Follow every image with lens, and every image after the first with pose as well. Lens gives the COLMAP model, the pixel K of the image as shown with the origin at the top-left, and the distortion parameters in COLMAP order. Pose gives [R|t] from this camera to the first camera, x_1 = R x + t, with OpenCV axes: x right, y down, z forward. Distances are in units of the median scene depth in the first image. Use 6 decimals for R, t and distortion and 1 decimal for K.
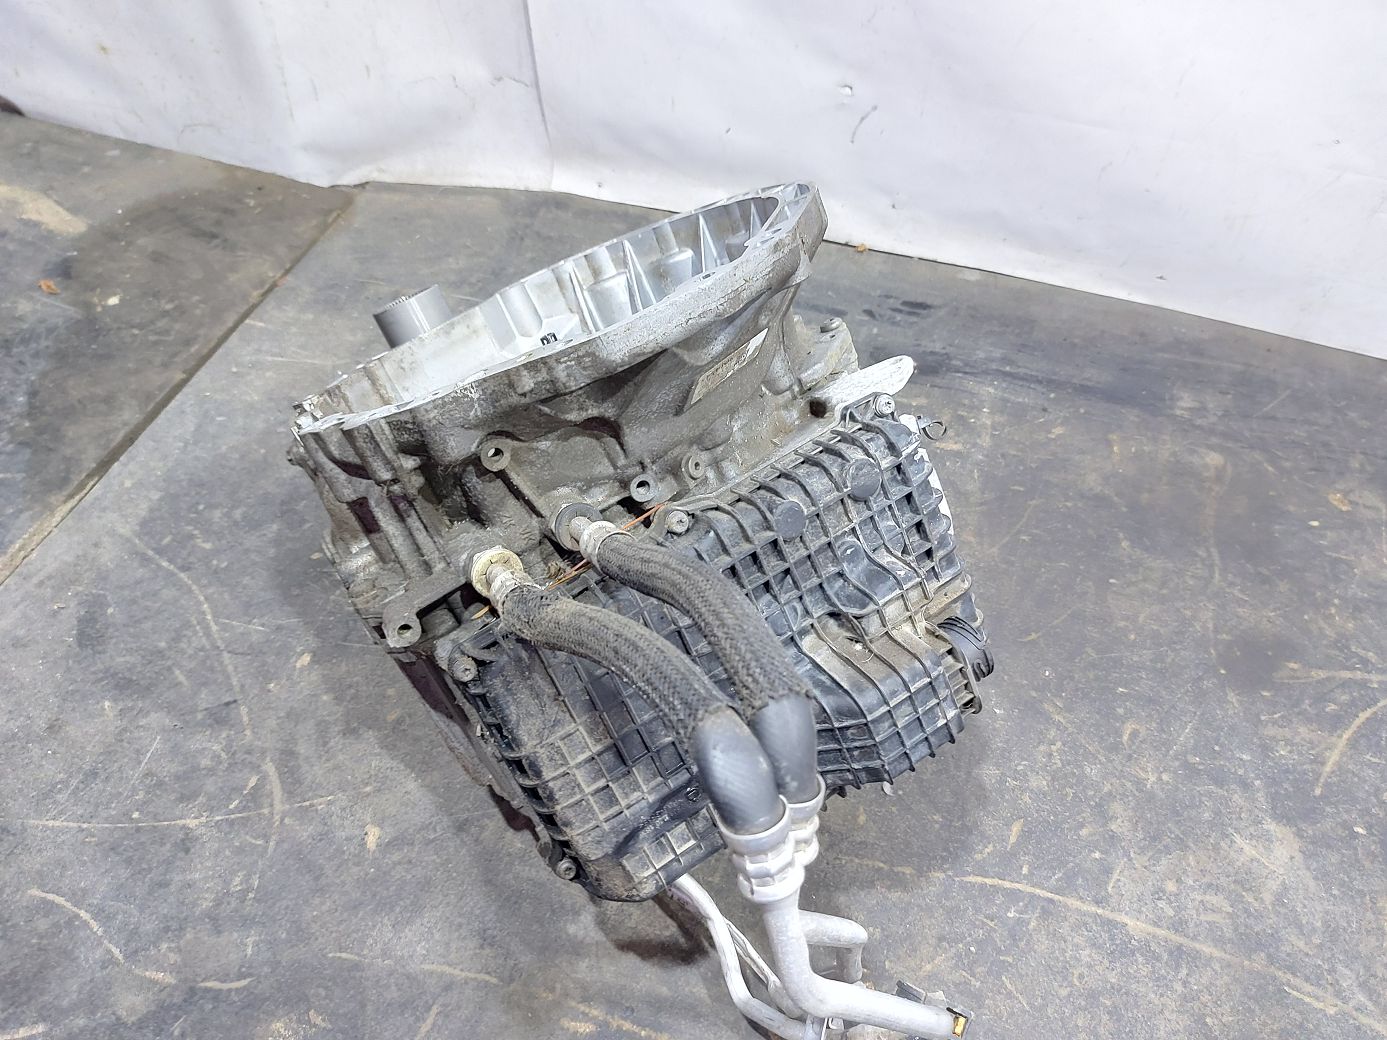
lens RADIAL K [[1020.6, 0, 689.6], [0, 1020.6, 521.9], [0, 0, 1]] dist [0.057009, -0.087179]
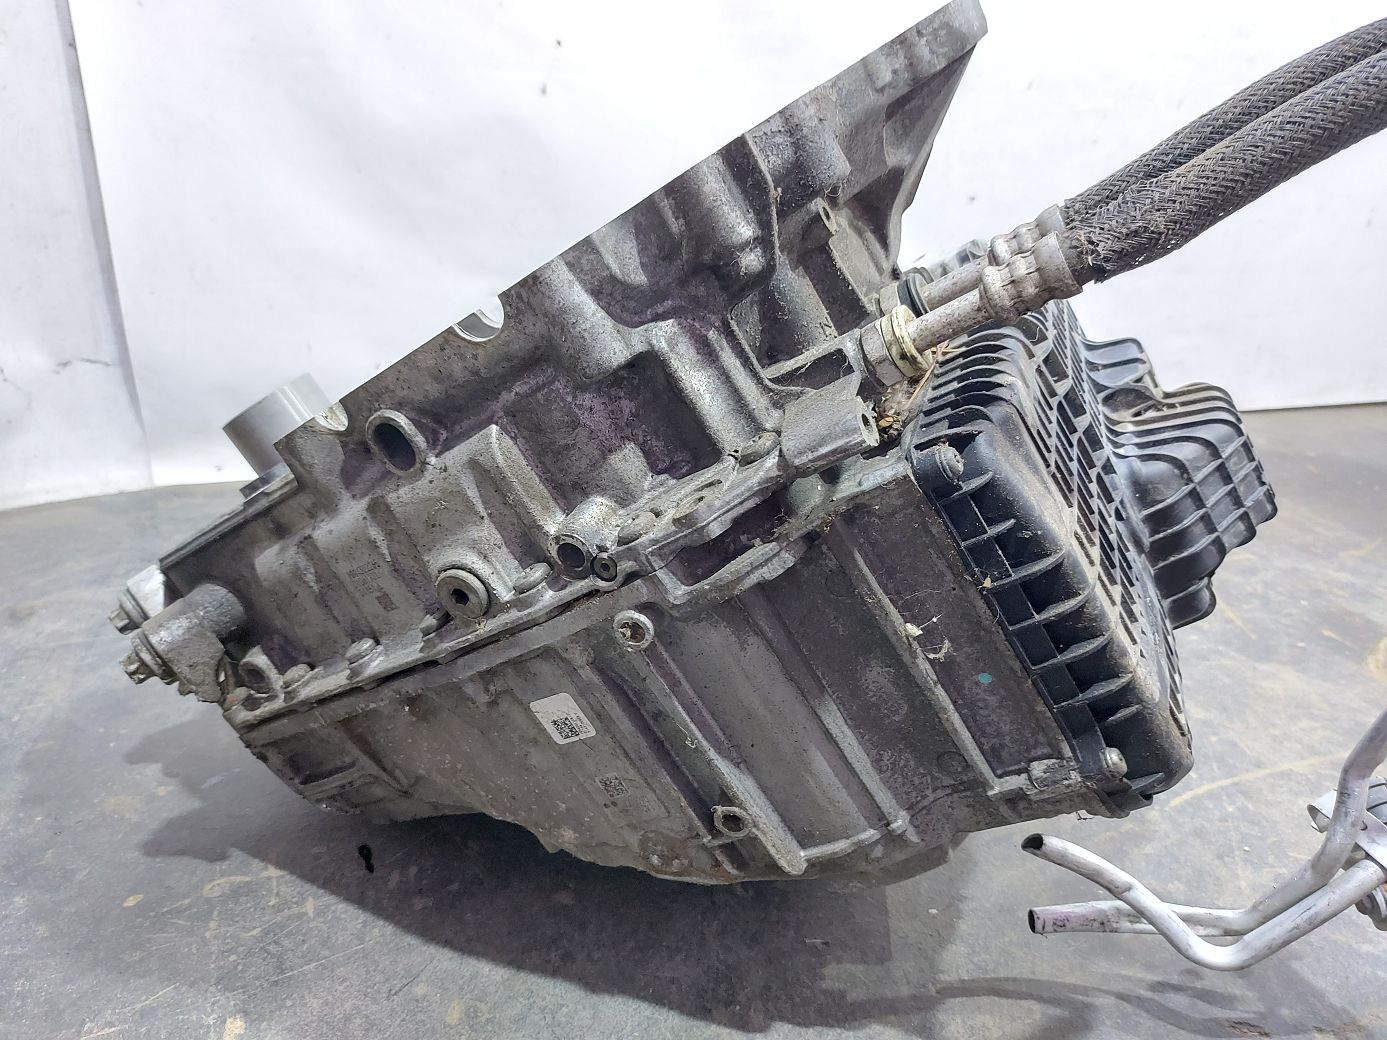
lens RADIAL K [[1020.6, 0, 689.6], [0, 1020.6, 521.9], [0, 0, 1]] dist [0.057009, -0.087179]
pose [[0.761546, -0.215823, 0.611121, -0.518469], [0.465505, 0.838221, -0.284062, 0.195091], [-0.450947, 0.500806, 0.738810, 0.396138]]
